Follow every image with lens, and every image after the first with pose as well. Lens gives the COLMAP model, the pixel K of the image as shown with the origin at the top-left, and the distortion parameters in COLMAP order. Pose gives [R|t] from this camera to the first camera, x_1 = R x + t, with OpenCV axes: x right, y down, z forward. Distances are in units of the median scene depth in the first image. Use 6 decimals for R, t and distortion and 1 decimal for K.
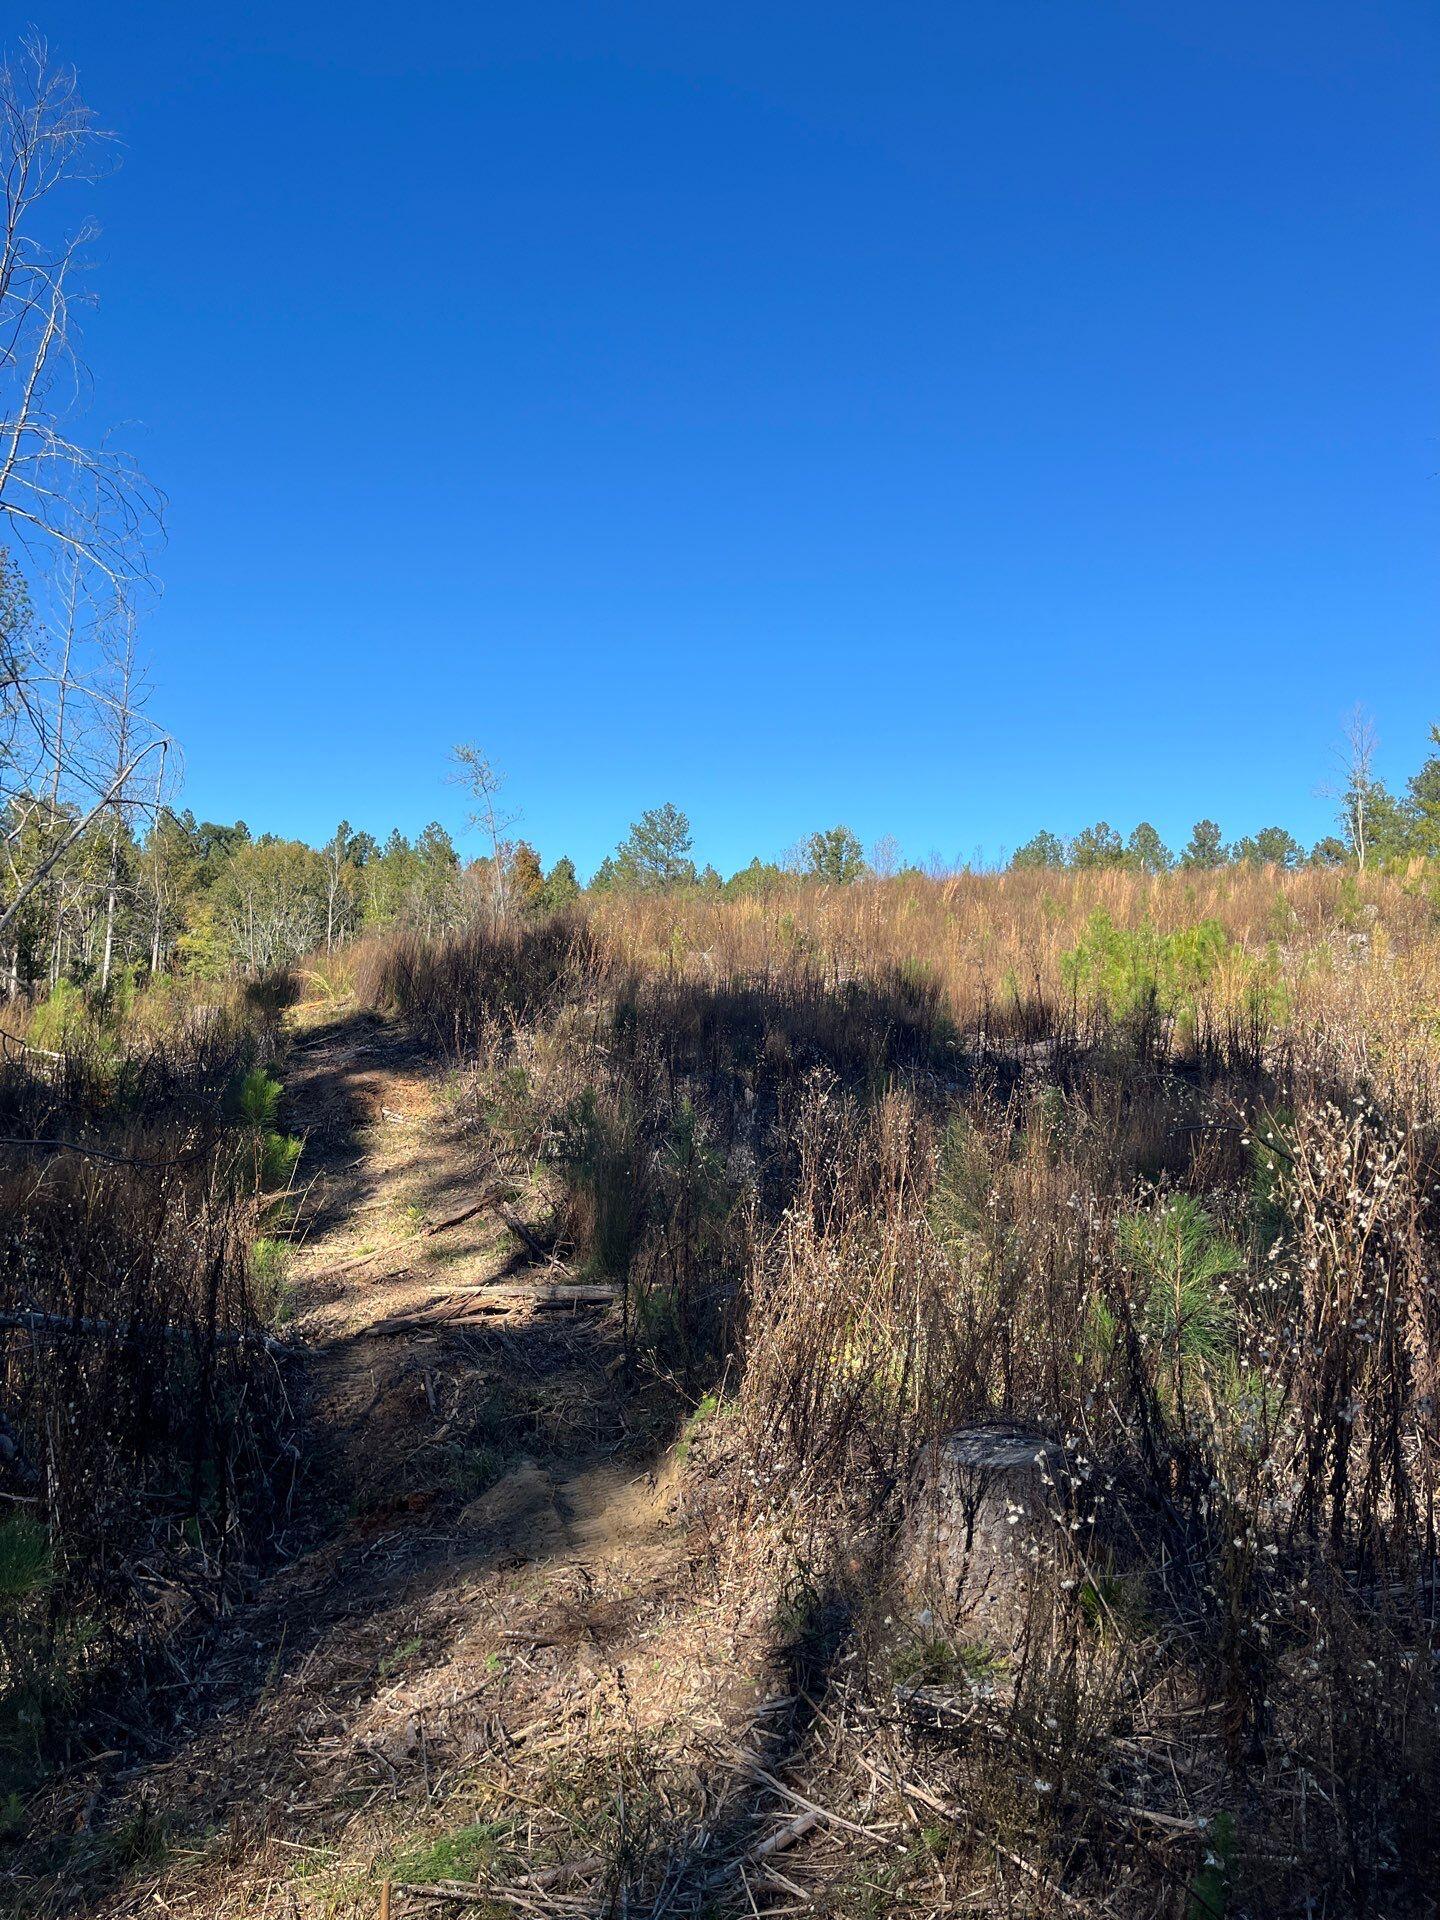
lens RADIAL K [[1572.5, 0, 729.8], [0, 1572.5, 961.3], [0, 0, 1]] dist [0.057721, -0.084690]
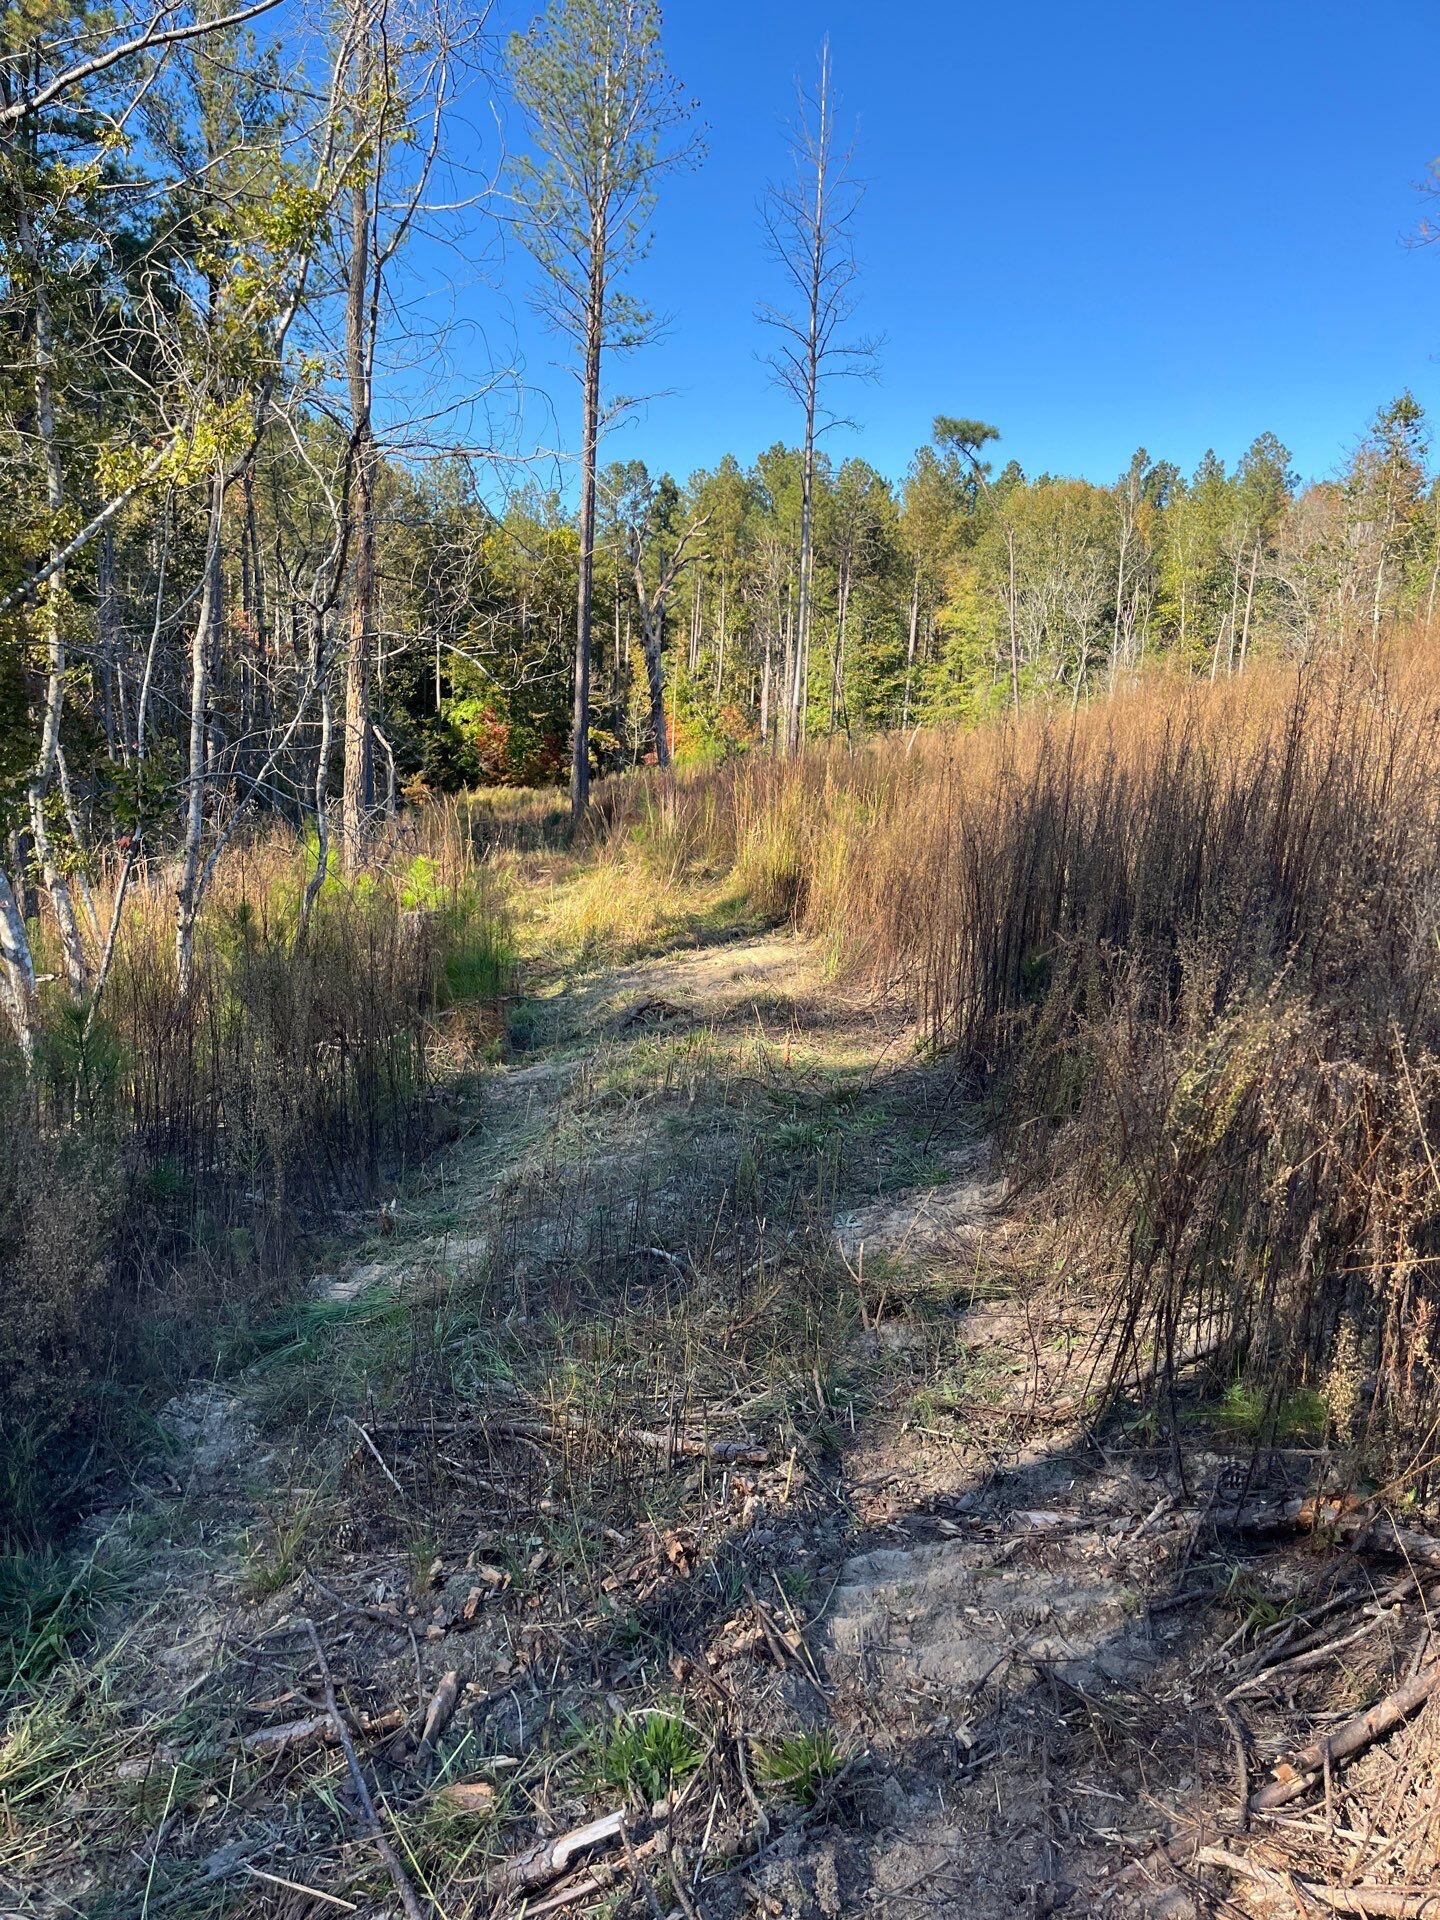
lens RADIAL K [[1572.5, 0, 724.8], [0, 1572.5, 988.8], [0, 0, 1]] dist [0.057721, -0.084690]
pose [[0.885328, 0.068030, -0.459963, -0.052344], [0.036833, 0.975869, 0.215229, -0.004062], [0.463506, -0.207490, 0.861458, 0.190494]]
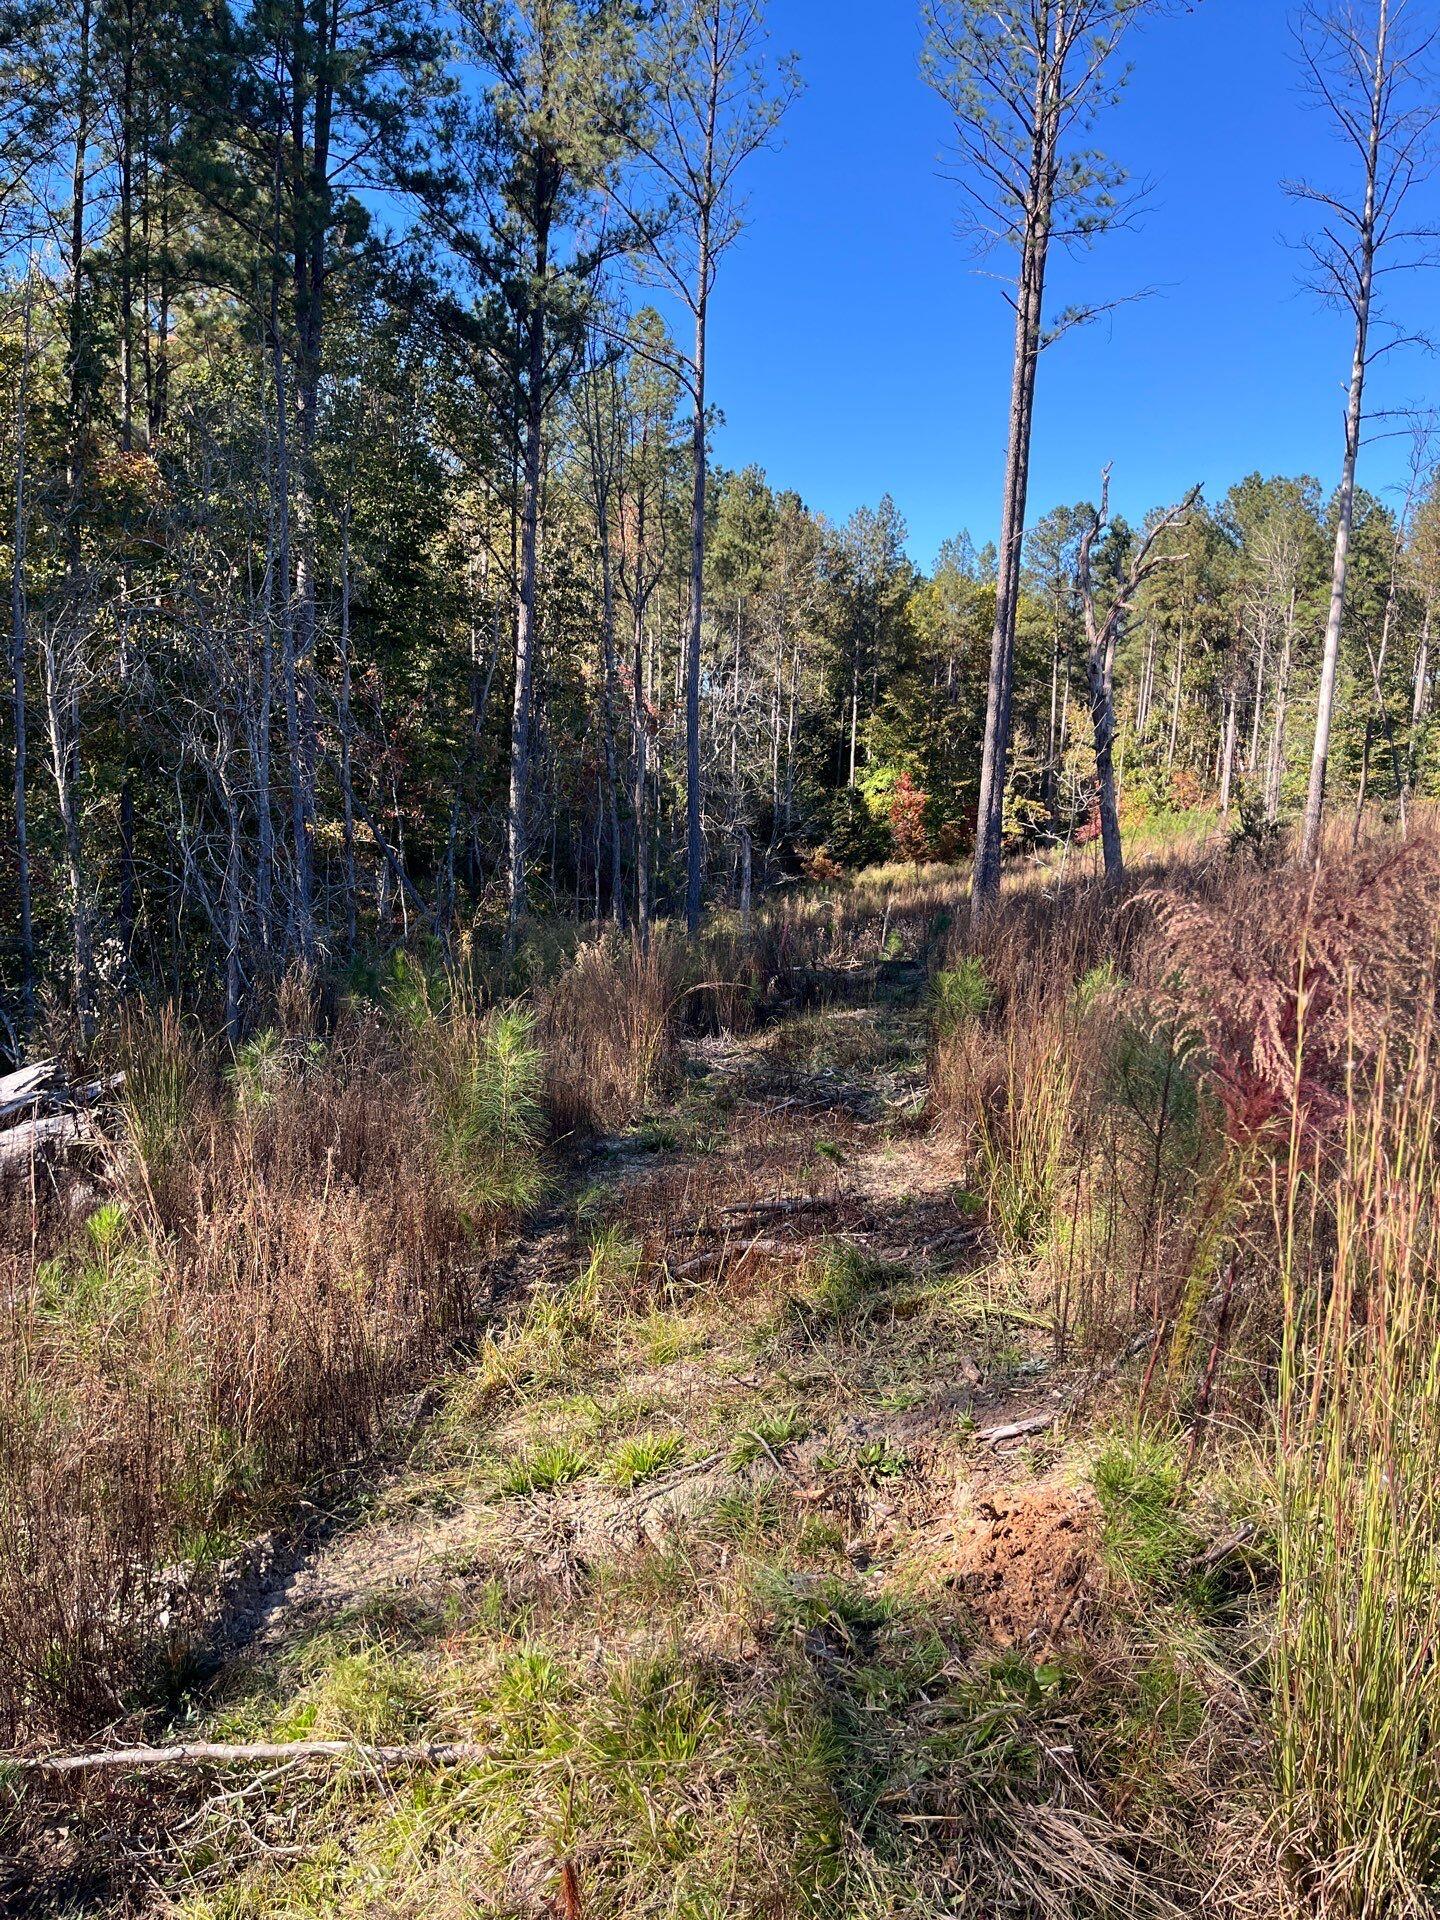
lens RADIAL K [[1572.5, 0, 667.0], [0, 1572.5, 973.3], [0, 0, 1]] dist [0.057721, -0.084690]
pose [[0.705507, 0.070979, -0.705140, -0.093251], [0.049377, 0.987631, 0.148817, 0.000963], [0.706981, -0.139809, 0.693276, 0.258045]]
